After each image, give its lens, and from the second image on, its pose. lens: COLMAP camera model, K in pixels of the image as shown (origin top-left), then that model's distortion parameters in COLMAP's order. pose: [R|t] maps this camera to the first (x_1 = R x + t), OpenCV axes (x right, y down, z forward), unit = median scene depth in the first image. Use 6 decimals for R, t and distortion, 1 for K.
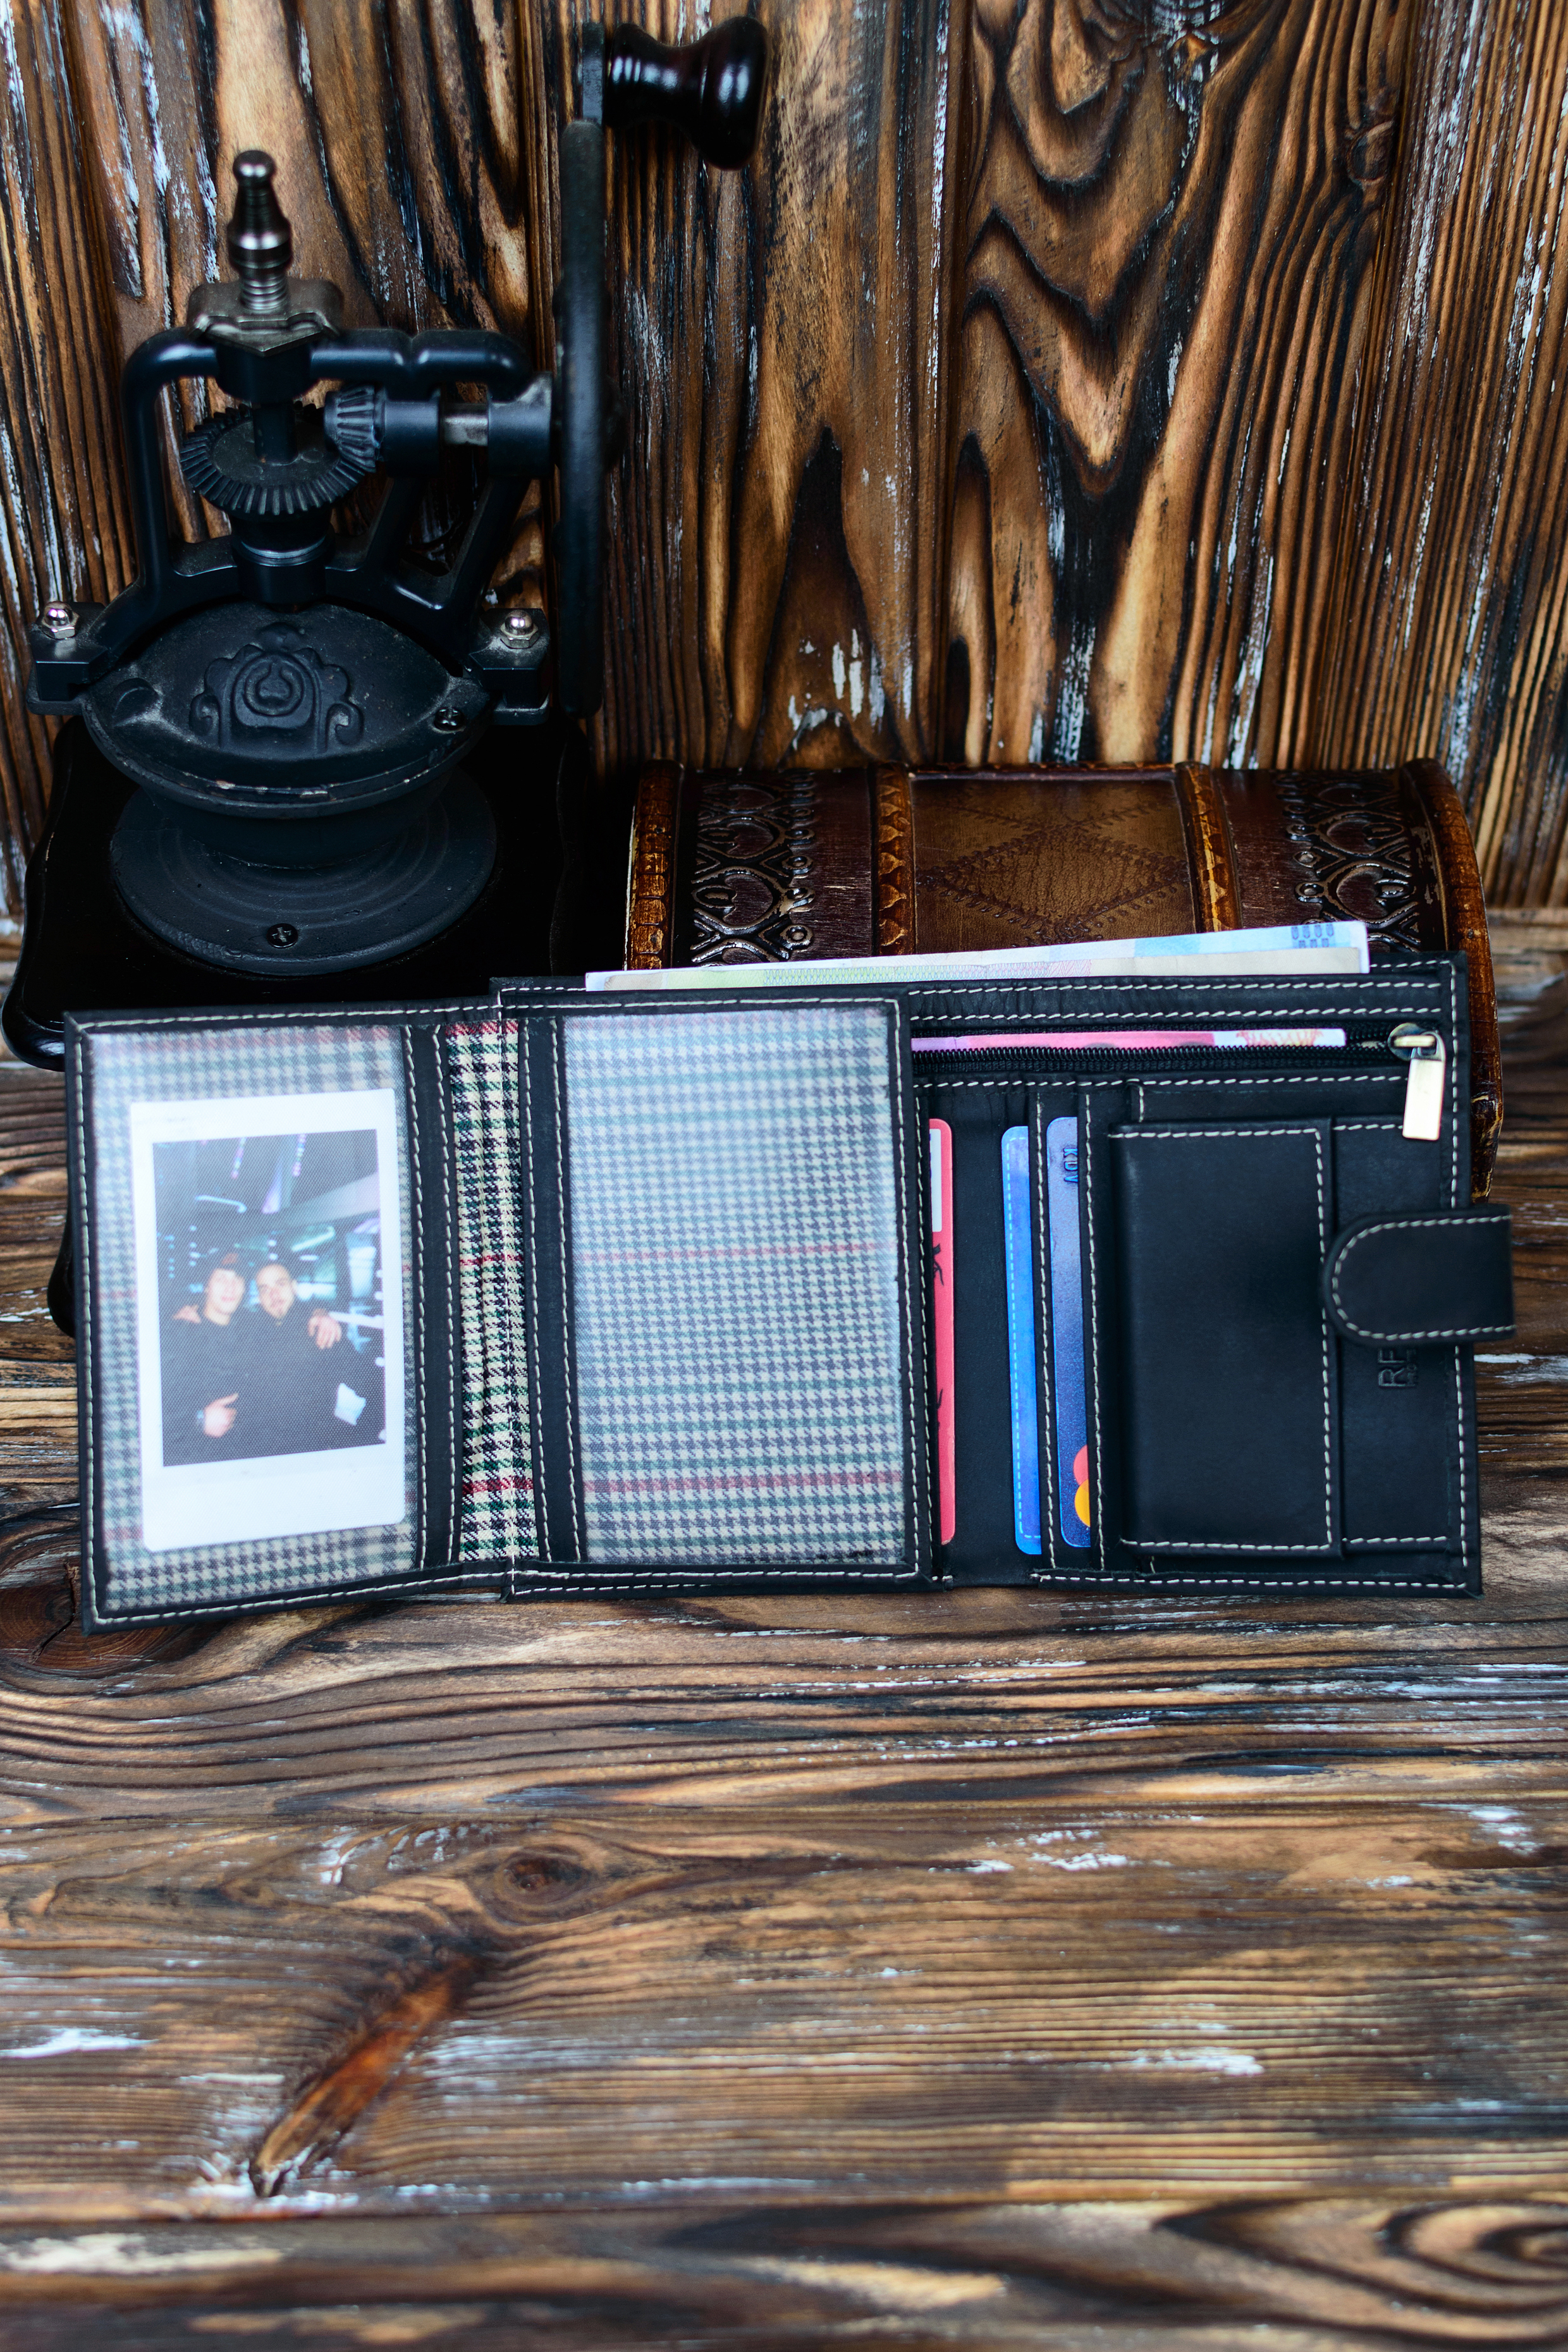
lens RADIAL K [[3677.4, 0, 784.0], [0, 3677.4, 1176.0], [0, 0, 1]] dist [0.027882, 0.092962]
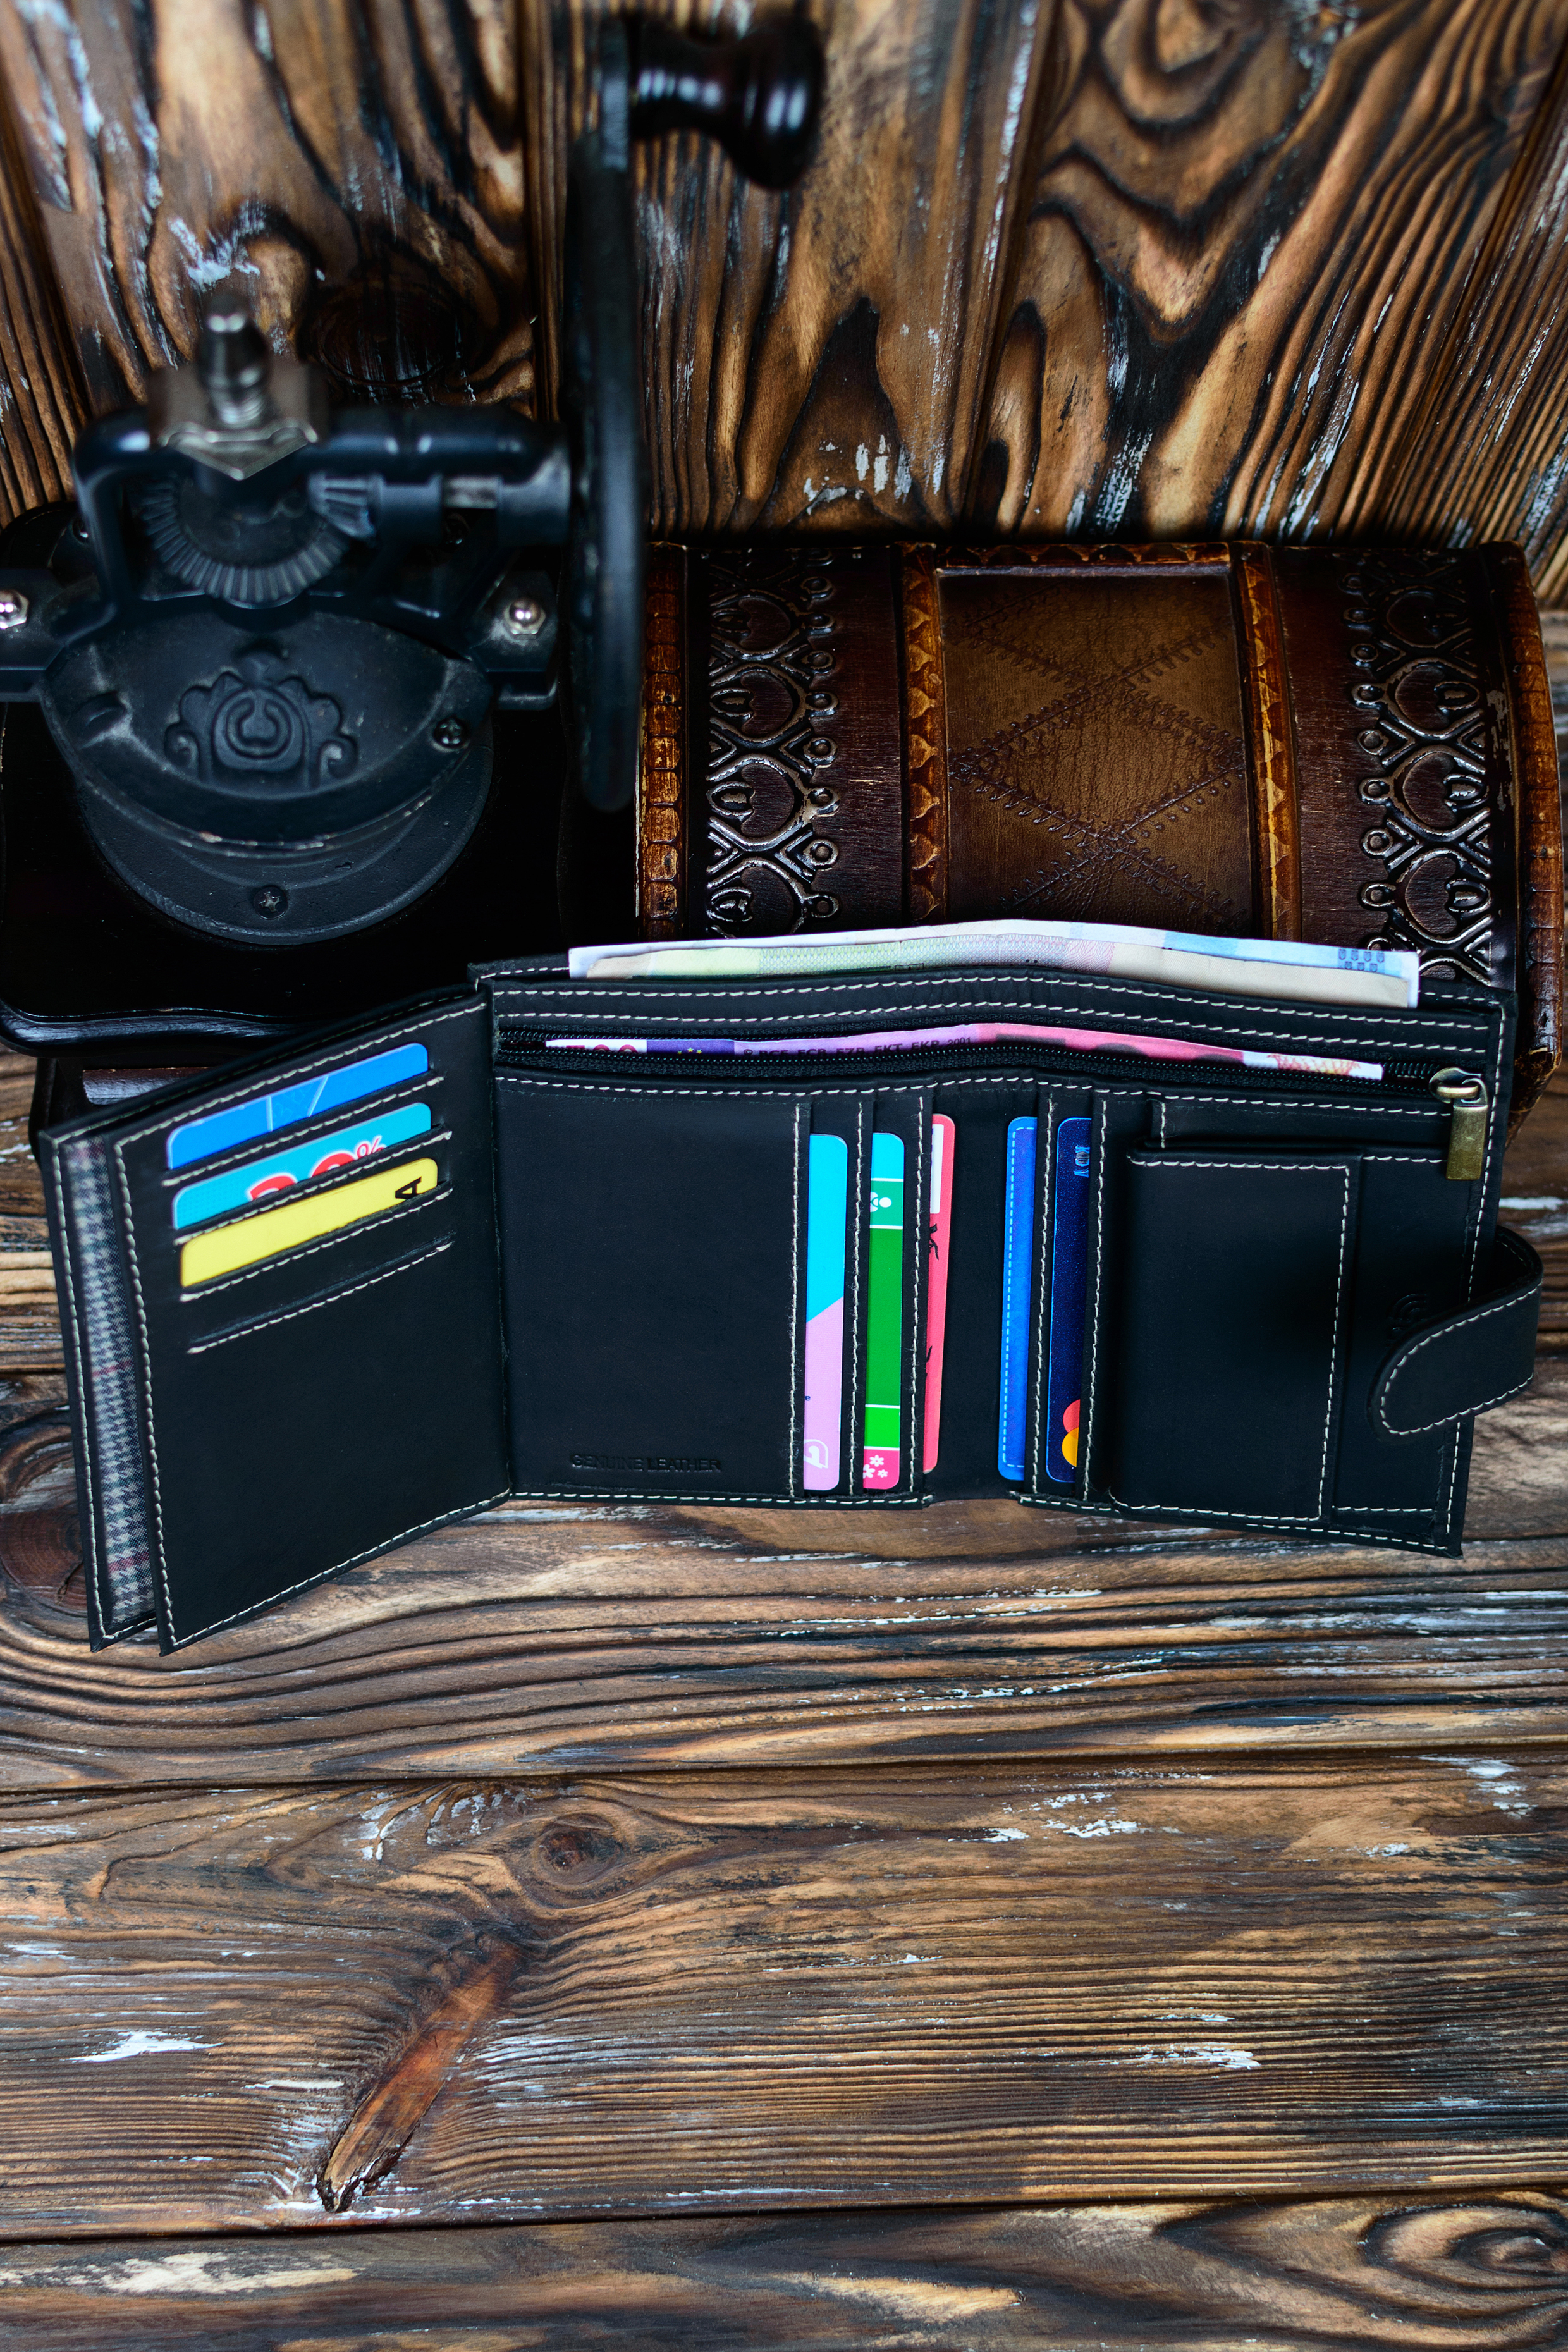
lens RADIAL K [[3755.9, 0, 752.0], [0, 3755.9, 1080.1], [0, 0, 1]] dist [0.025737, 0.027080]
pose [[0.999547, -0.004525, 0.029741, -0.045514], [-0.008576, 0.904731, 0.425897, -0.447236], [-0.028835, -0.425960, 0.904283, 0.128416]]
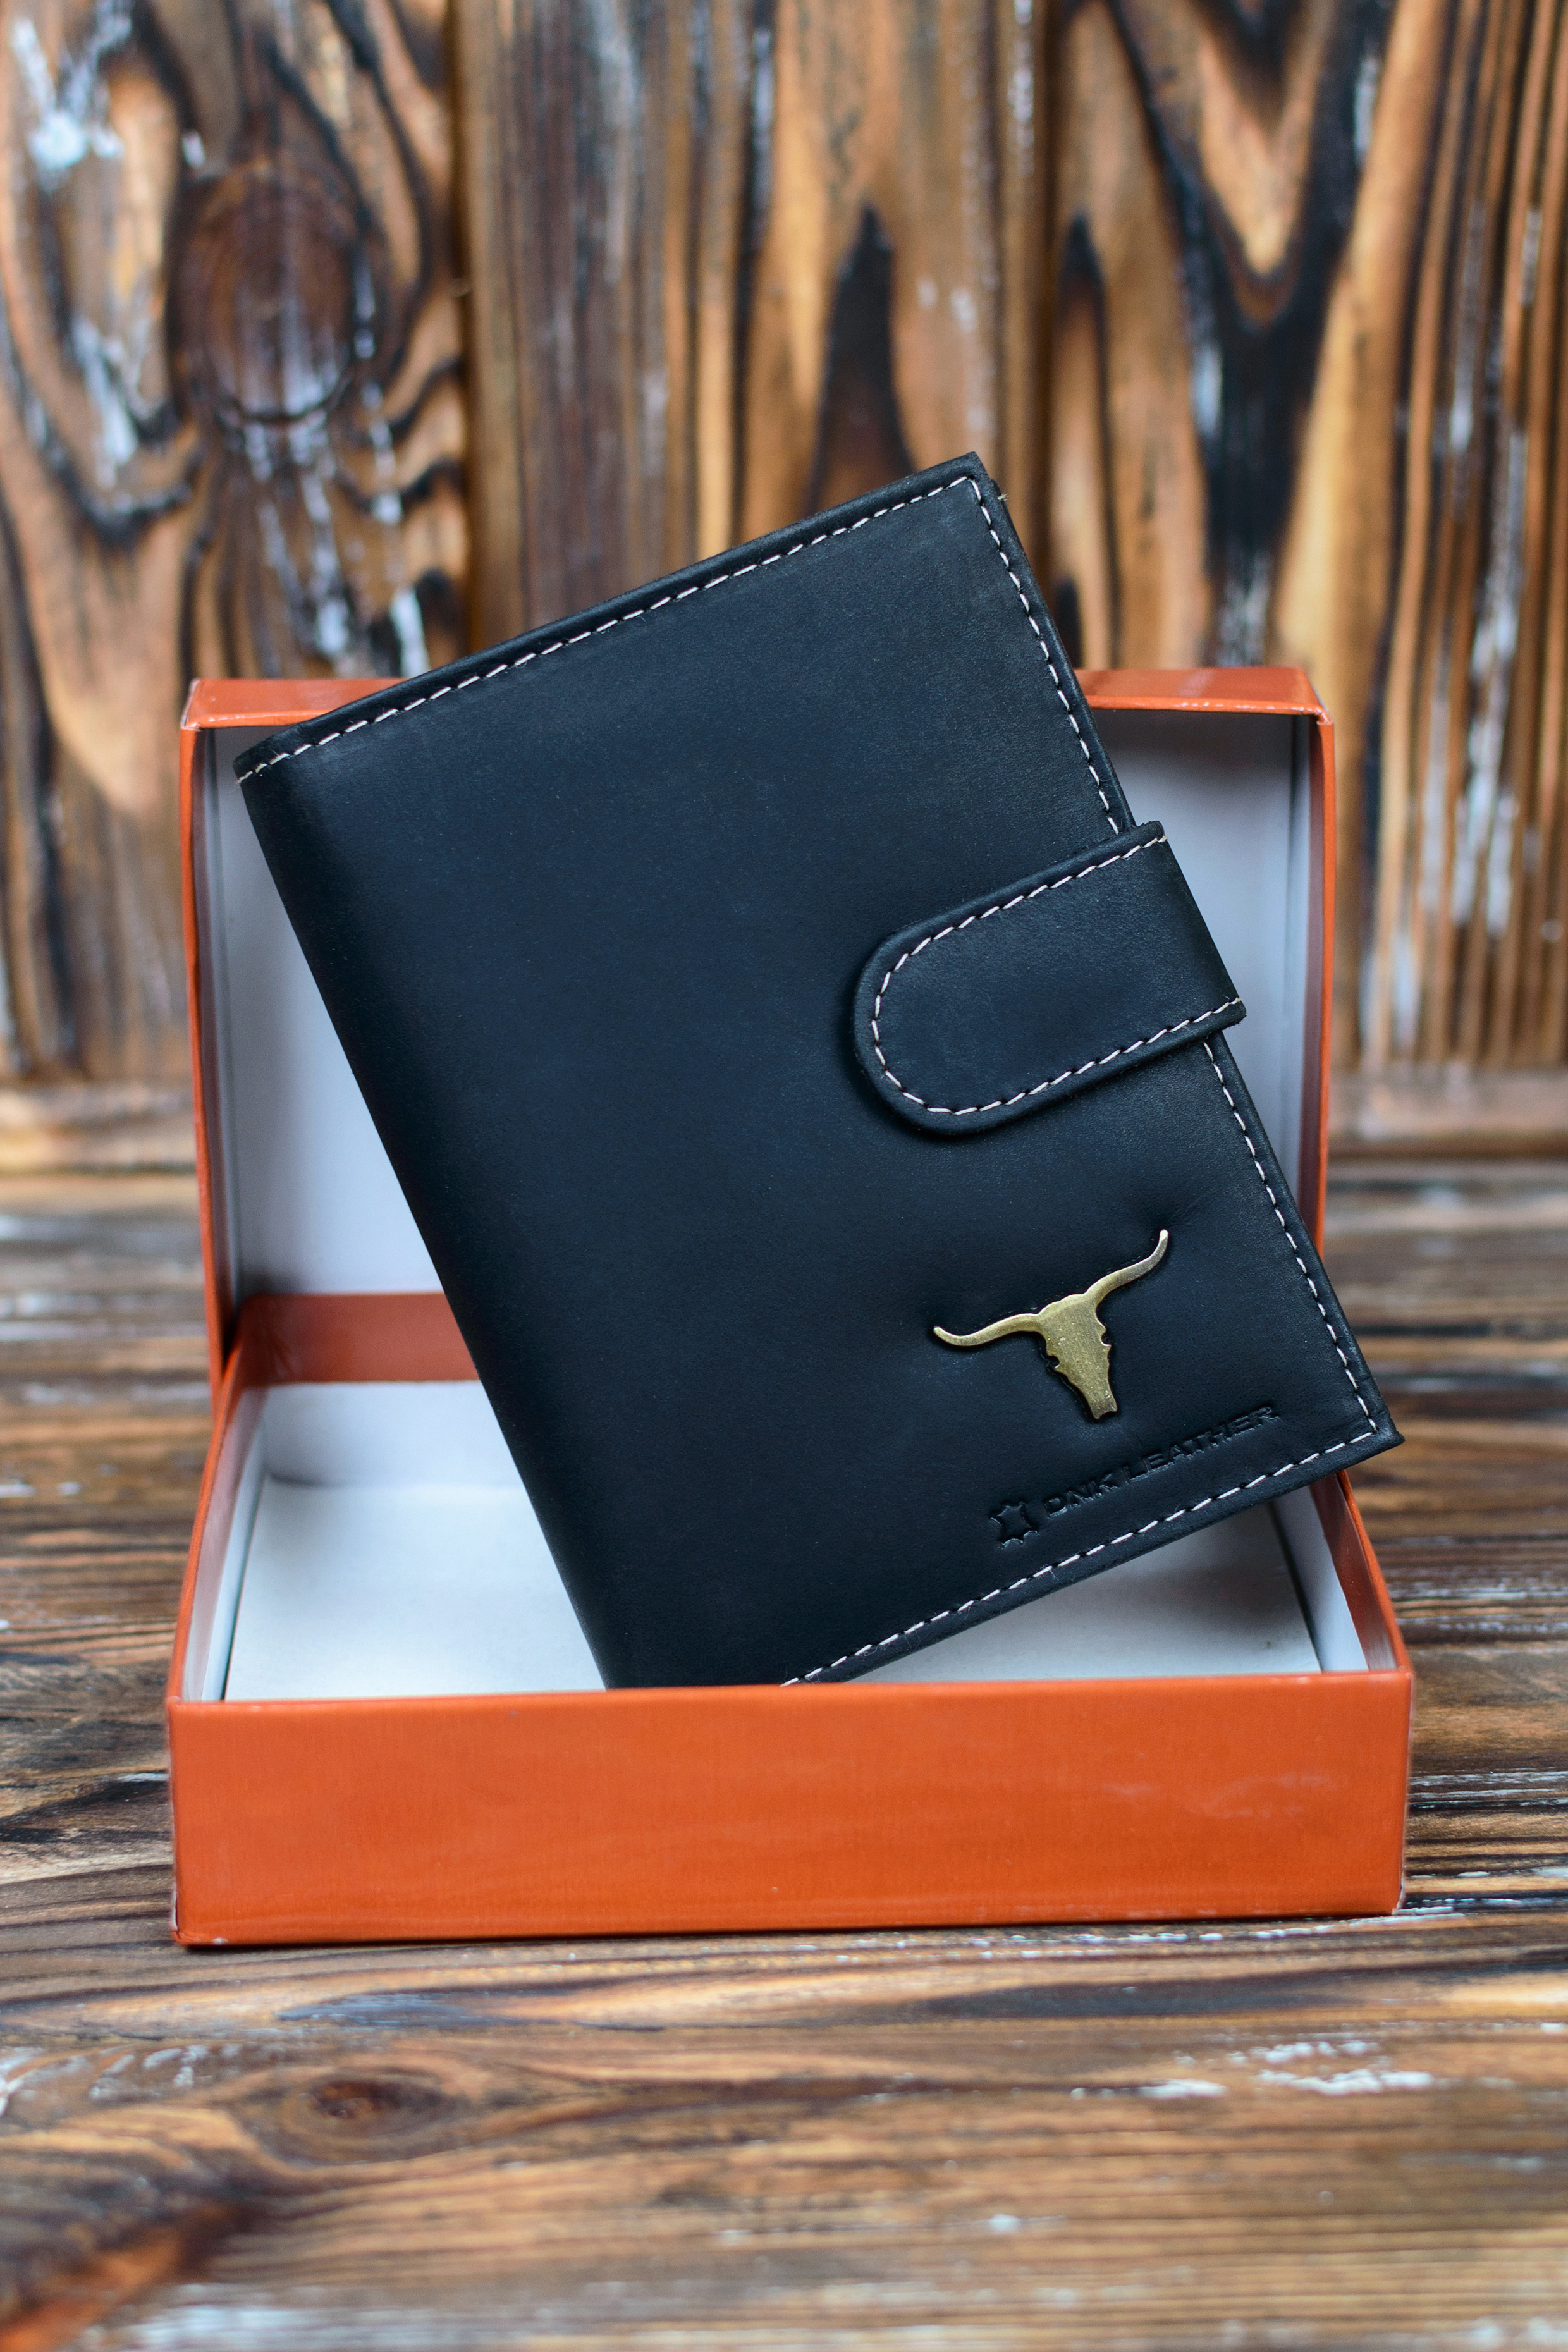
lens RADIAL K [[4180.9, 0, 785.3], [0, 4180.9, 1264.0], [0, 0, 1]] dist [0.003741, 0.054056]
pose [[0.999852, -0.007204, -0.015614, 0.006984], [0.000953, 0.929842, -0.367959, 0.295719], [0.017170, 0.367890, 0.929711, 0.364903]]
